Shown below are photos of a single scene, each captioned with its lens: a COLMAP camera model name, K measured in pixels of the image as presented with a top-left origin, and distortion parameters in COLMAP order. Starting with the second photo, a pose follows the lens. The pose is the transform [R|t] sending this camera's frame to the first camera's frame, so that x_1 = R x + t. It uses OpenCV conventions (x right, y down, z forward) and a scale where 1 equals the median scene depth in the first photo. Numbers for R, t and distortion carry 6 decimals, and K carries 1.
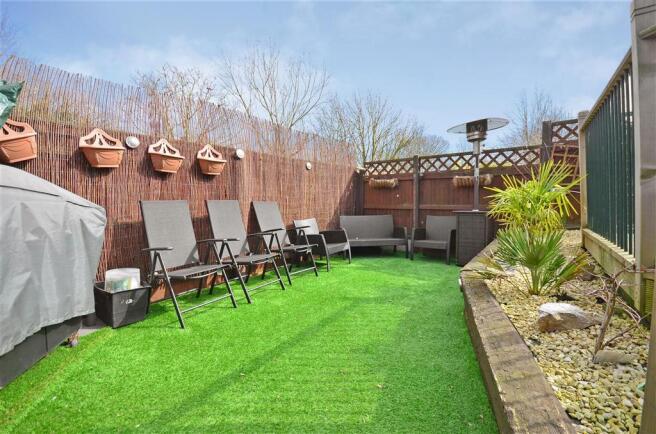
lens RADIAL K [[292.5, 0, 328.3], [0, 292.5, 208.6], [0, 0, 1]] dist [0.000885, 0.000140]
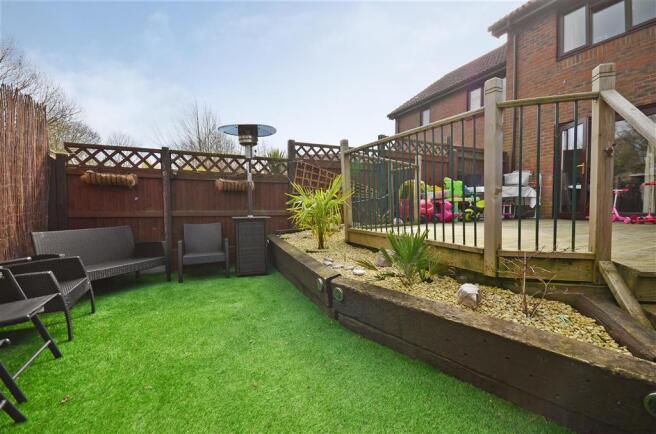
lens RADIAL K [[294.4, 0, 328.0], [0, 294.4, 217.0], [0, 0, 1]] dist [0.001904, 0.000099]
pose [[0.462612, -0.031052, 0.886017, -0.205375], [0.010355, 0.999507, 0.029623, -0.015805], [-0.886500, -0.004530, 0.462706, 0.259016]]
